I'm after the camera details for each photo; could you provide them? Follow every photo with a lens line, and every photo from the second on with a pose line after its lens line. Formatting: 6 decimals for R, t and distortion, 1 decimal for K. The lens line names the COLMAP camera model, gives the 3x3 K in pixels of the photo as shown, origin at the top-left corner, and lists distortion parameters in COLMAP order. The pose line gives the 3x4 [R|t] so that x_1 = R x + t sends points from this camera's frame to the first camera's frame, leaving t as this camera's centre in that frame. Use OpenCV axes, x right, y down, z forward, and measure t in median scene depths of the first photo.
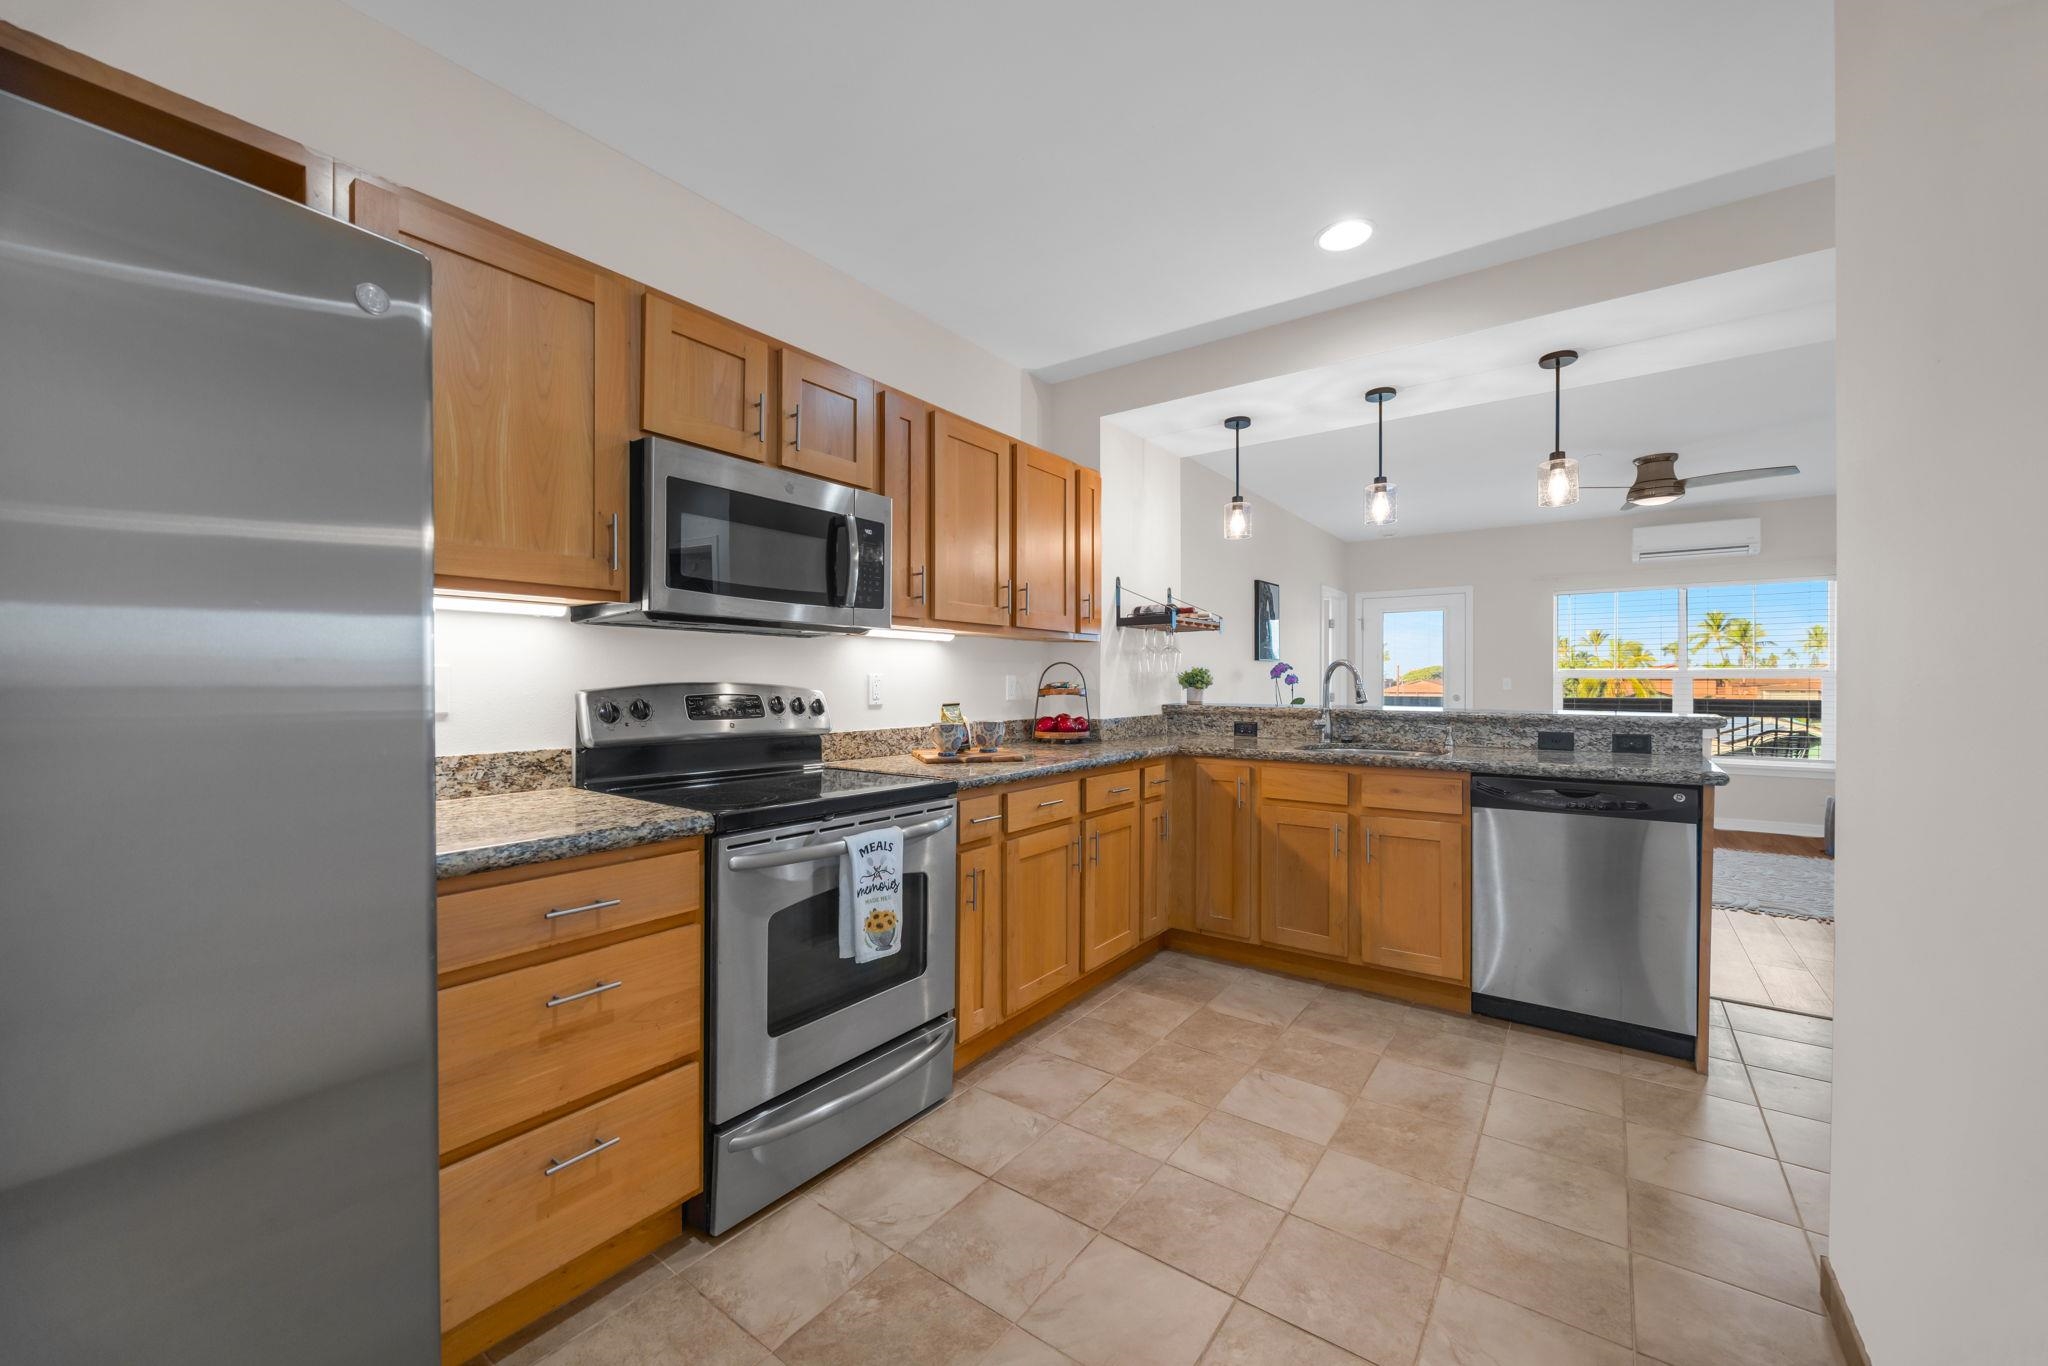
lens RADIAL K [[804.9, 0, 1008.0], [0, 804.9, 681.4], [0, 0, 1]] dist [-0.001015, -0.000005]
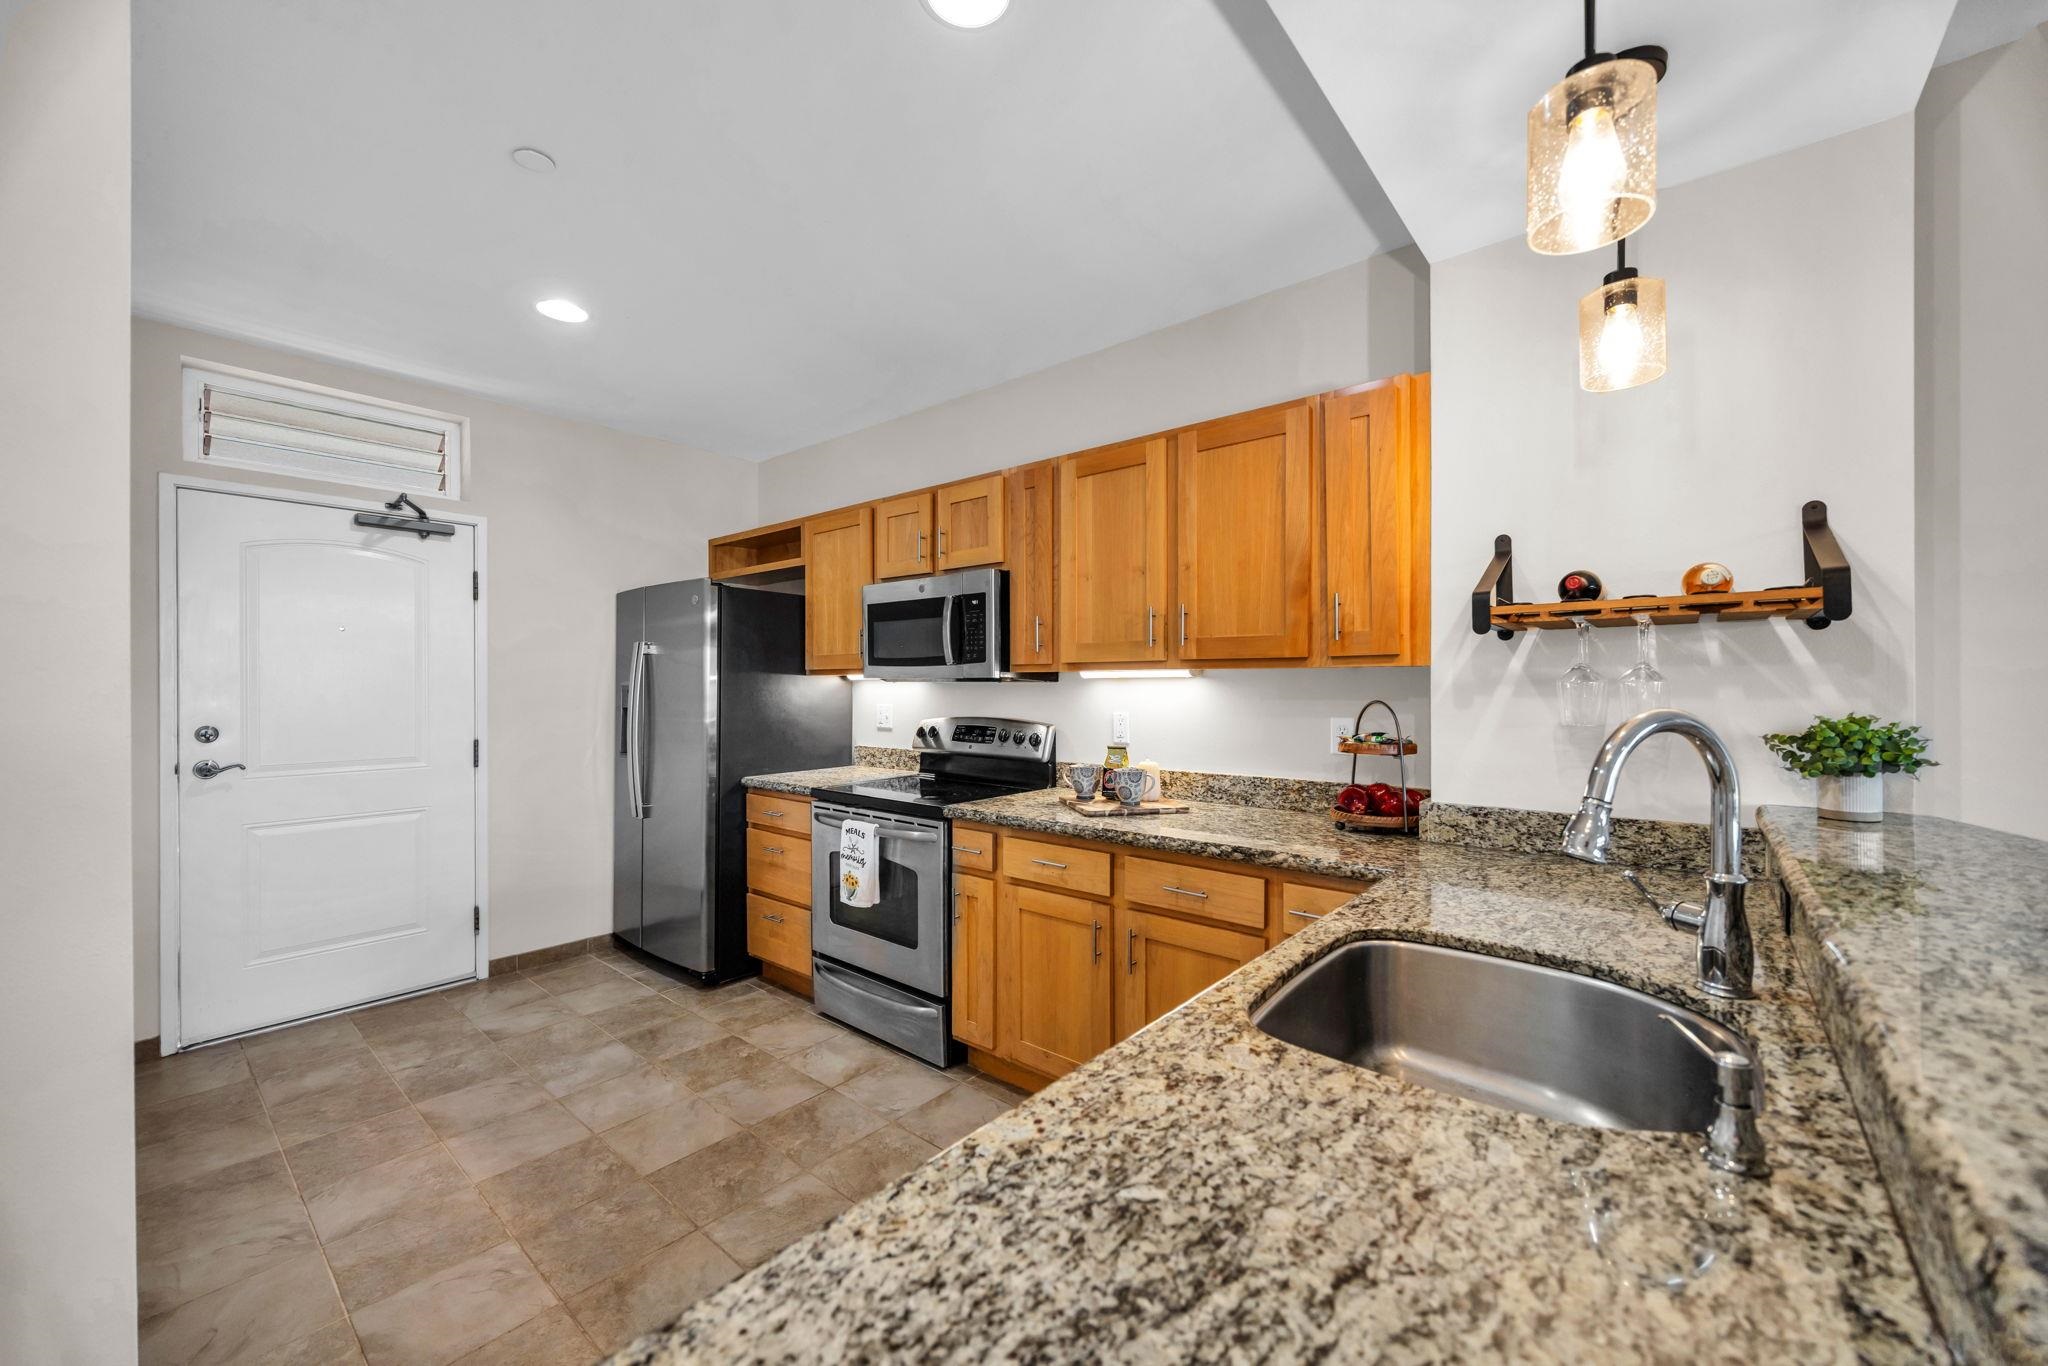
lens RADIAL K [[797.8, 0, 1029.9], [0, 797.8, 683.8], [0, 0, 1]] dist [-0.002475, -0.000201]
pose [[-0.064198, -0.001857, -0.997935, 0.830193], [0.002377, 0.999995, -0.002014, -0.042959], [0.997934, -0.002501, -0.064194, 0.902855]]
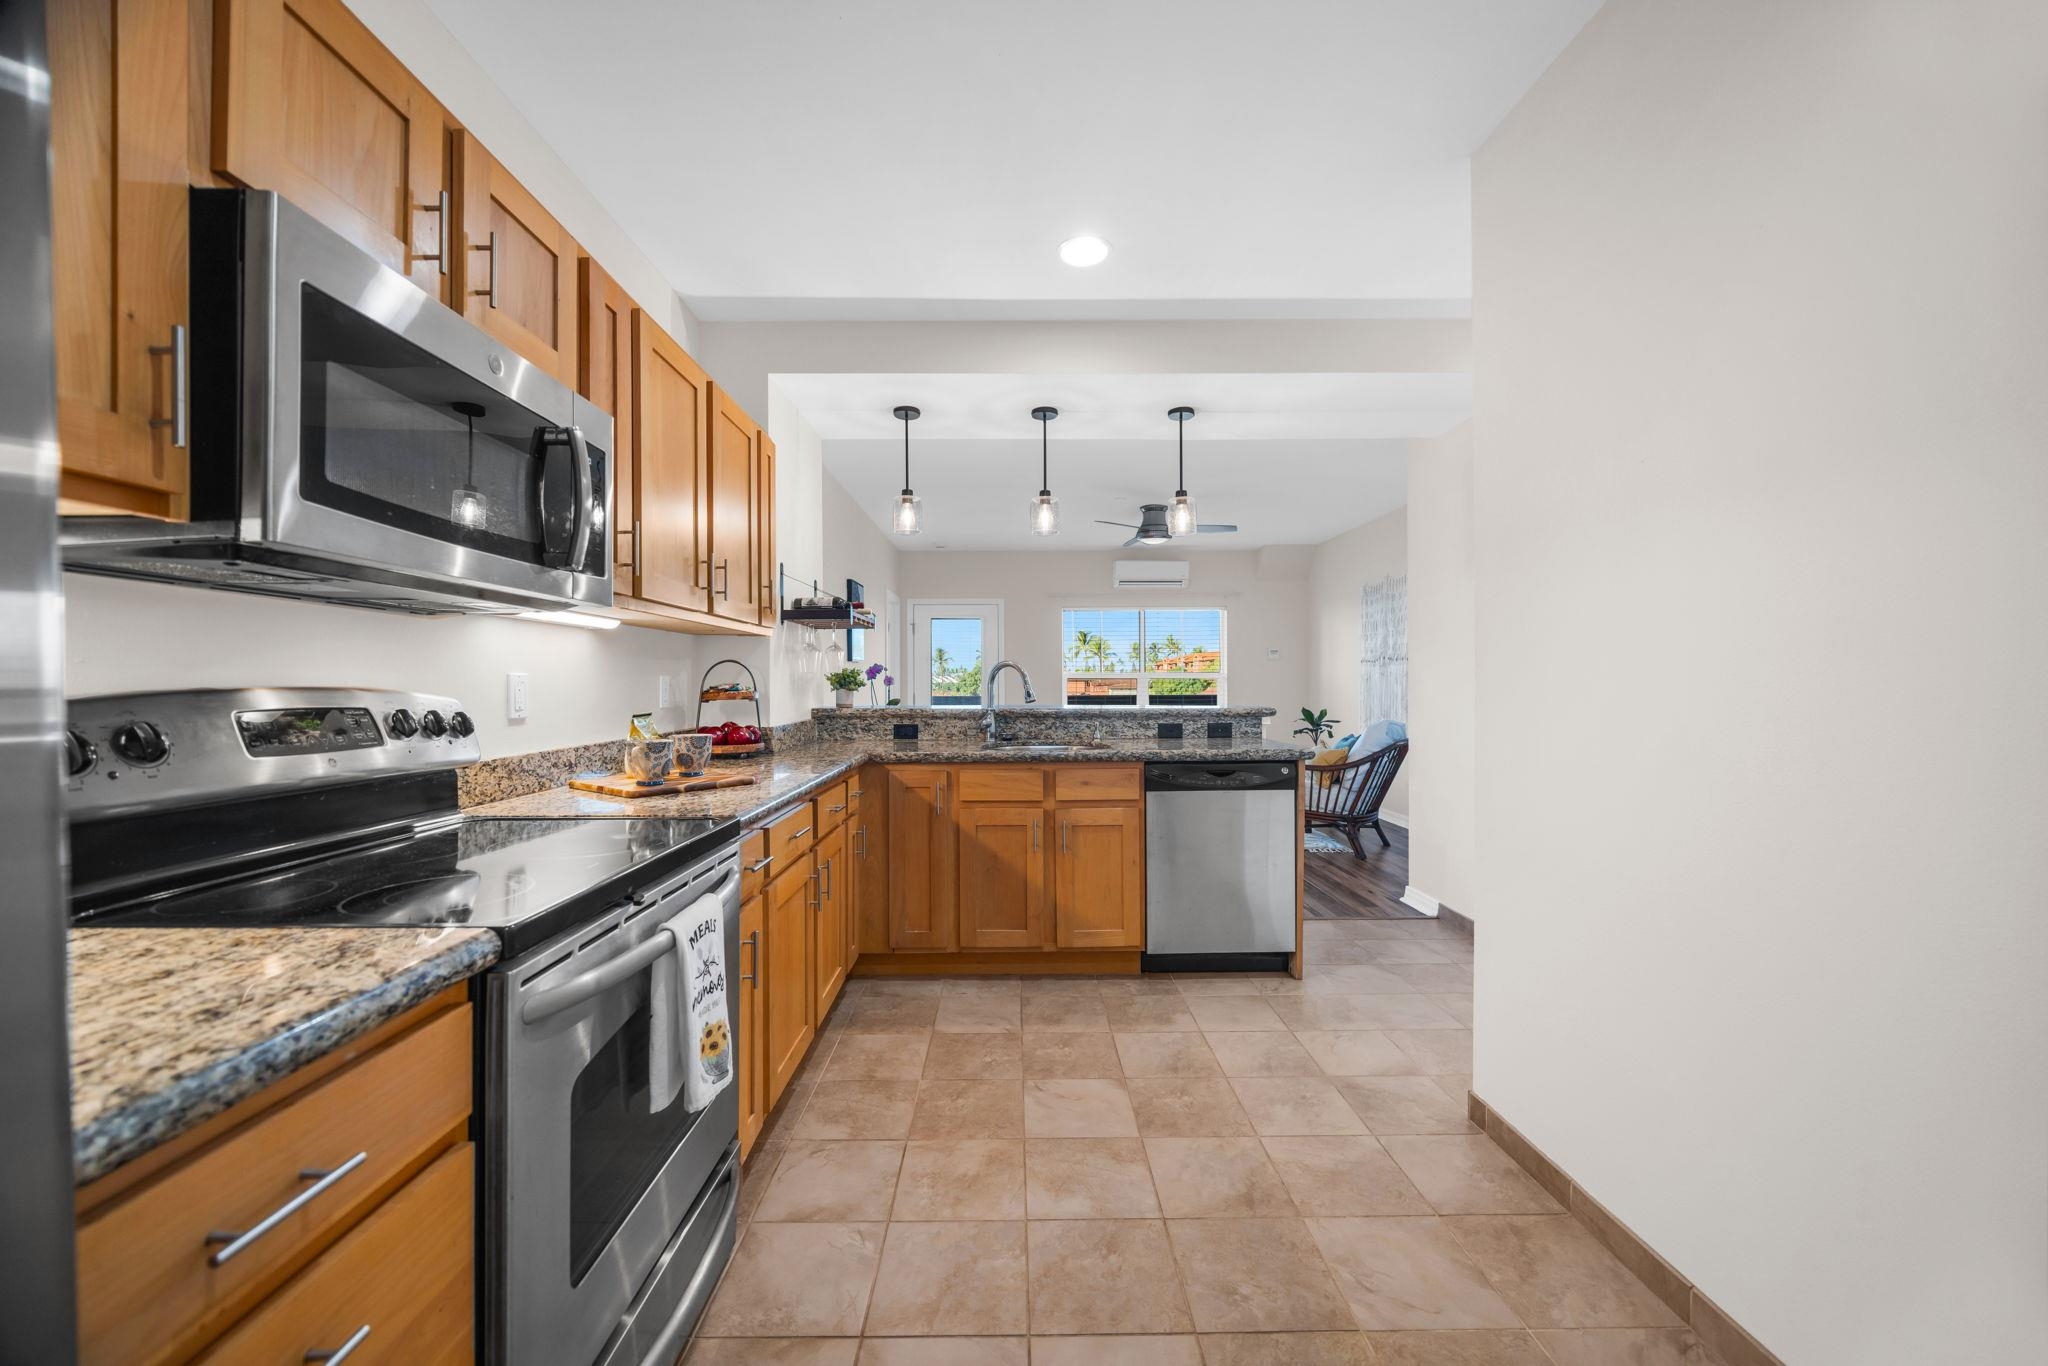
lens RADIAL K [[797.8, 0, 1029.9], [0, 797.8, 683.8], [0, 0, 1]] dist [-0.002475, -0.000201]
pose [[0.788113, -0.004854, 0.615512, -0.226229], [0.004618, 0.999987, 0.001973, 0.000520], [-0.615513, 0.001288, 0.788125, 0.195658]]
